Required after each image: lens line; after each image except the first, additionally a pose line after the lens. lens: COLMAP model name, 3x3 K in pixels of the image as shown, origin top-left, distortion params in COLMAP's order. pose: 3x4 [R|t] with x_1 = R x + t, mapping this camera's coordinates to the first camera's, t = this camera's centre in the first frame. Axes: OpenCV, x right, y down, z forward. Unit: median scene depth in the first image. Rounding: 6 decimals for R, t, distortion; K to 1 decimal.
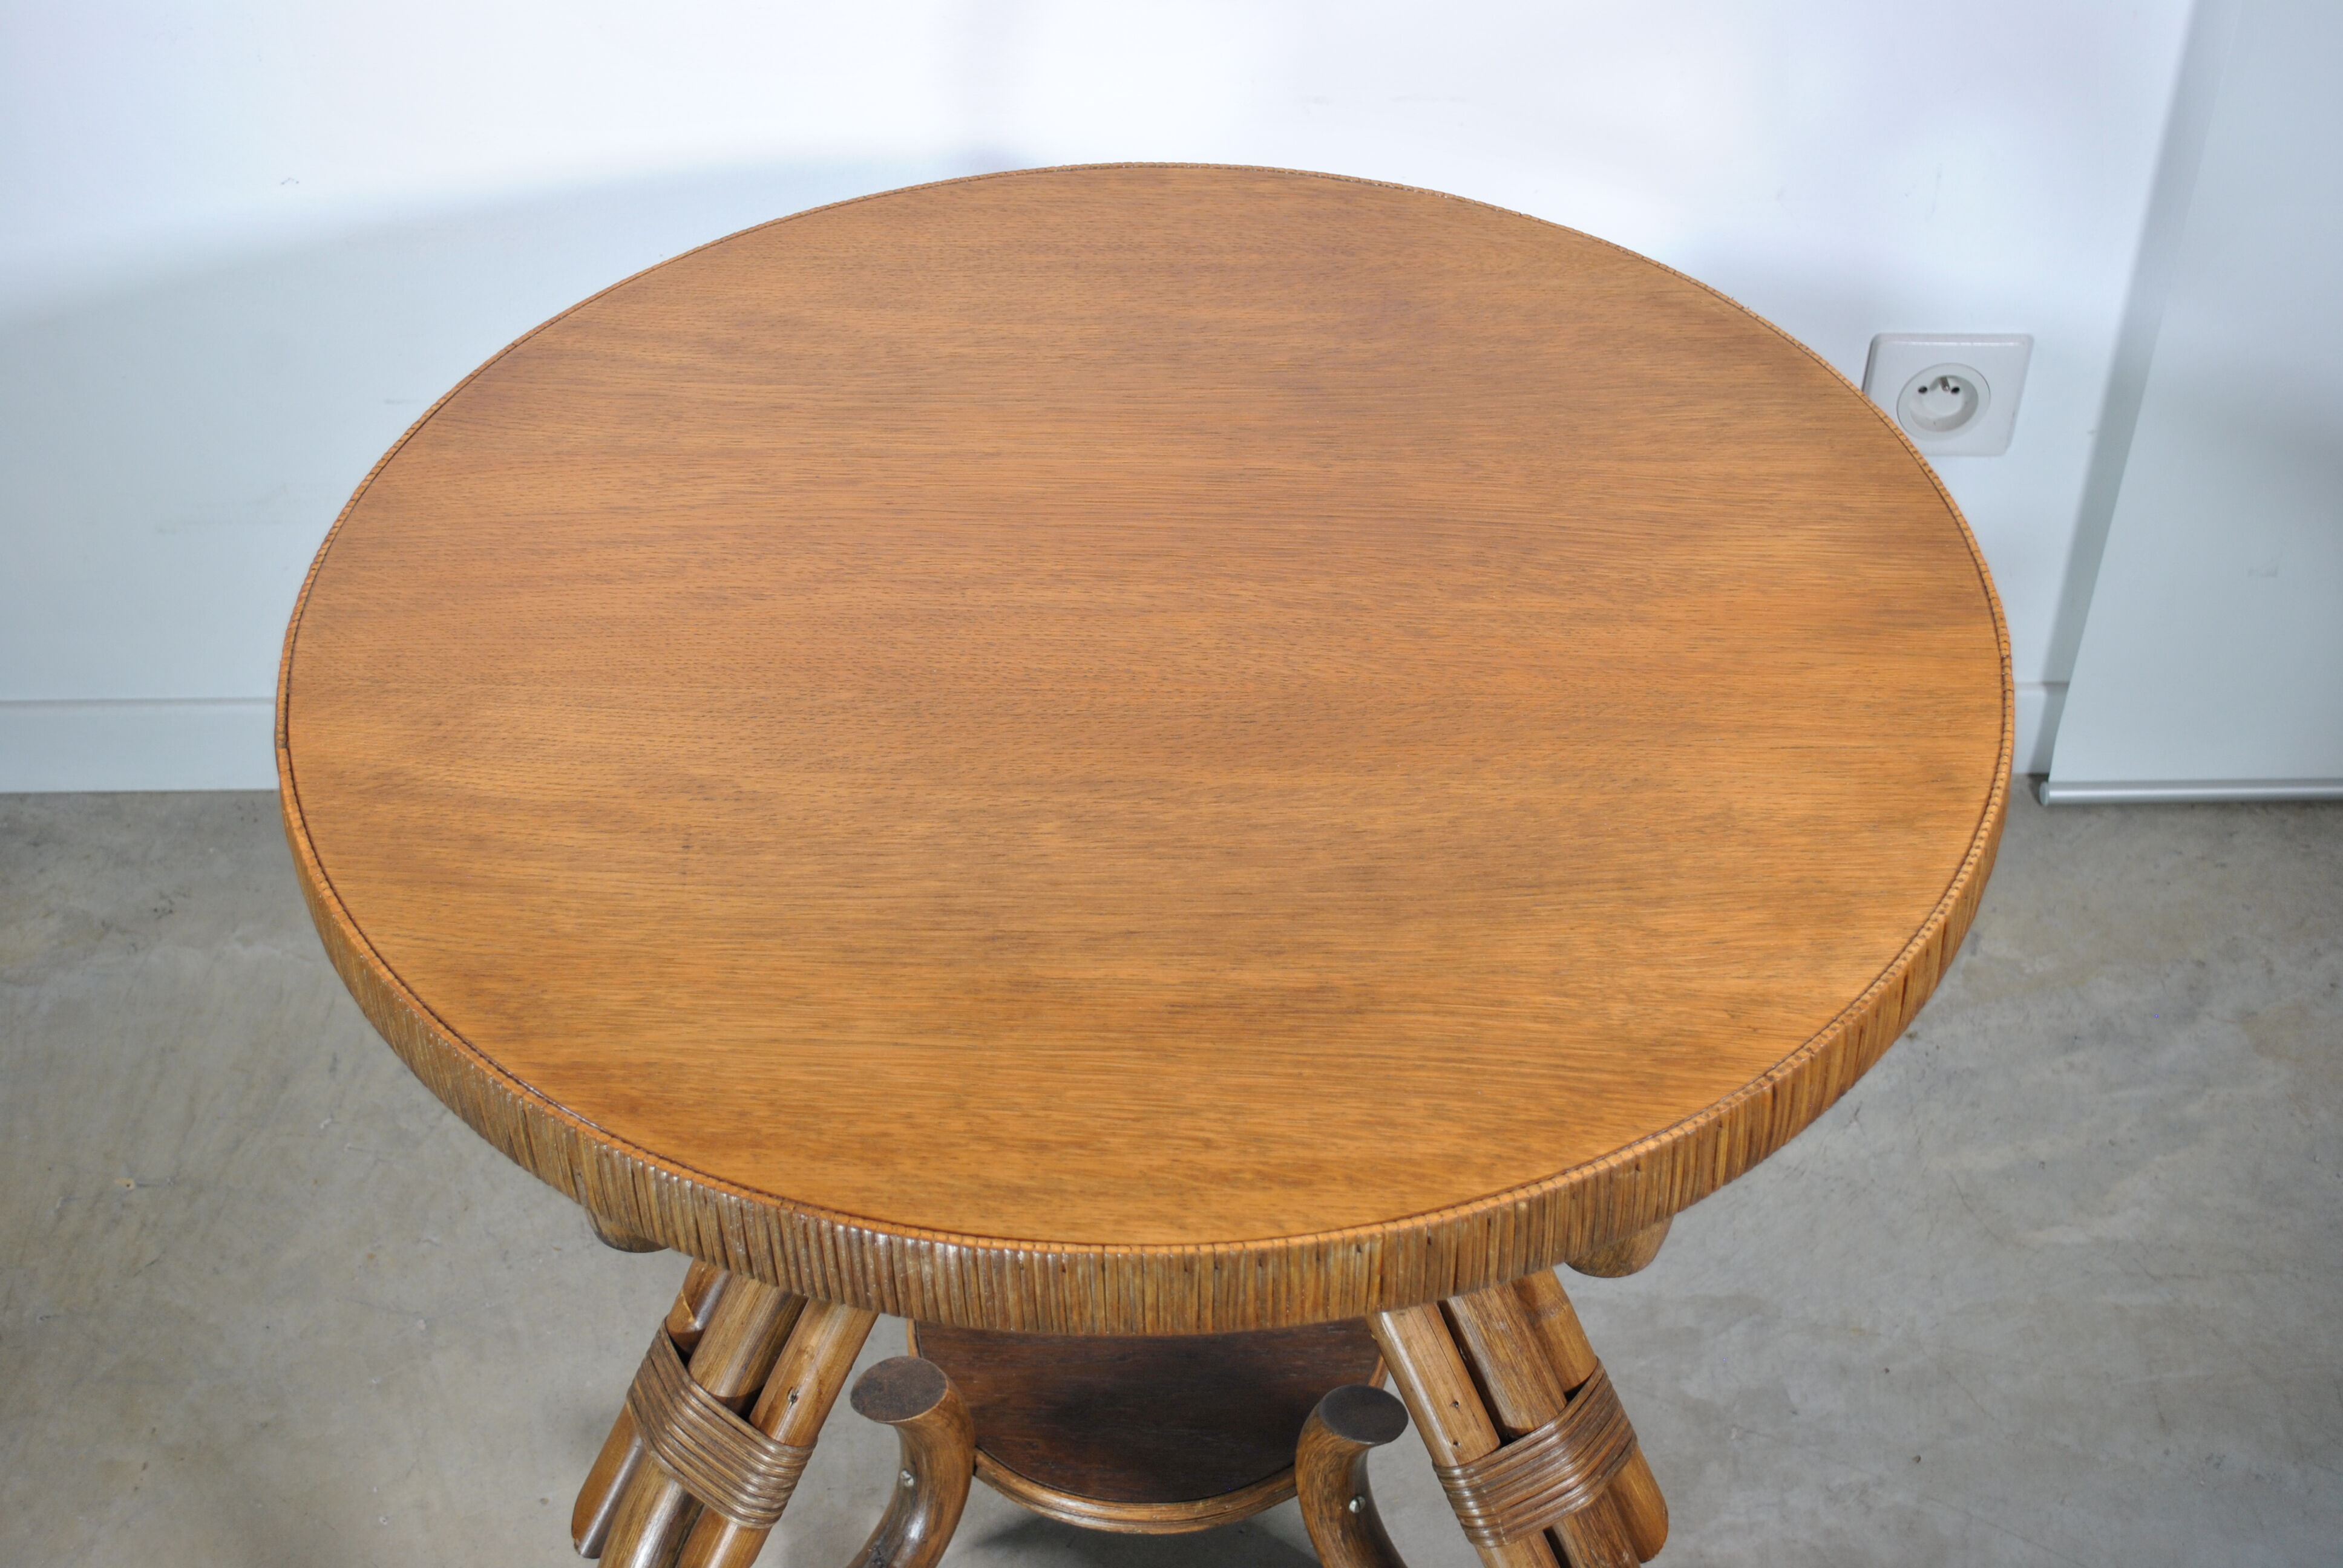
lens RADIAL K [[3127.4, 0, 1184.0], [0, 3127.4, 783.4], [0, 0, 1]] dist [-0.024864, 0.000000]
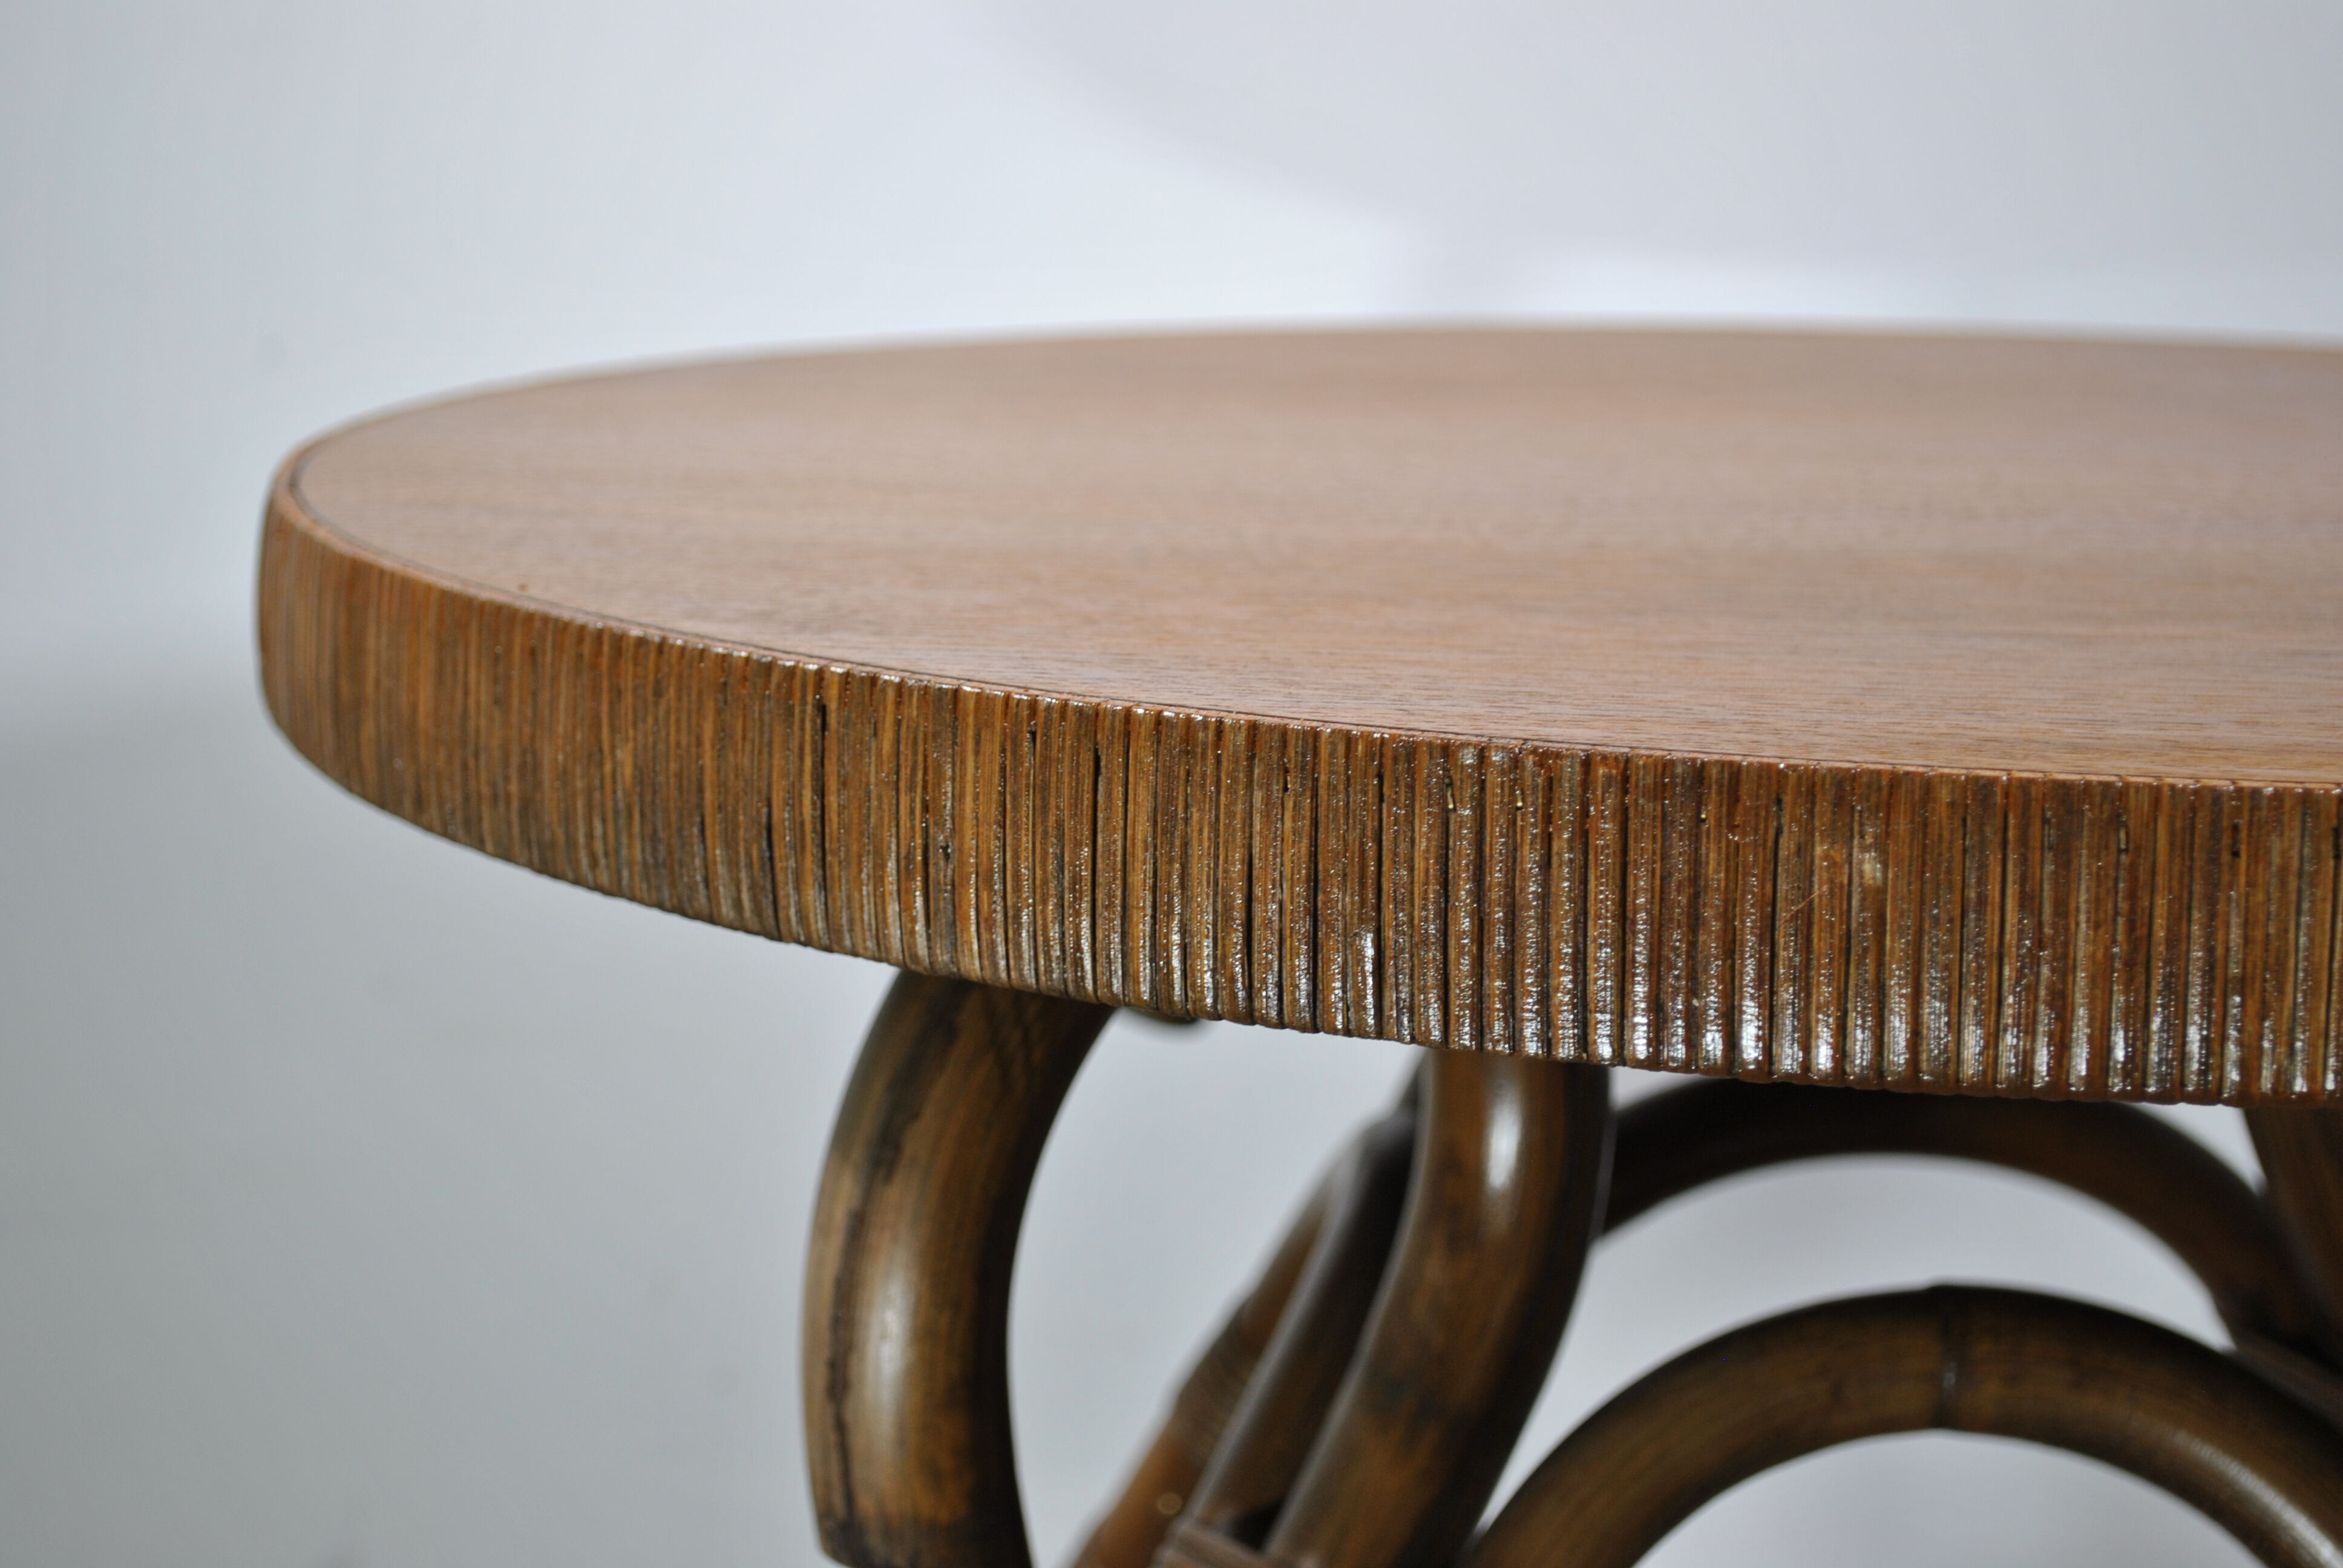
lens RADIAL K [[4171.1, 0, 1180.4], [0, 4171.1, 795.9], [0, 0, 1]] dist [0.024875, 0.000000]
pose [[0.999419, 0.026385, -0.021596, -0.100682], [-0.033659, 0.864589, -0.501351, 0.265328], [0.005444, 0.501786, 0.864975, 0.344418]]
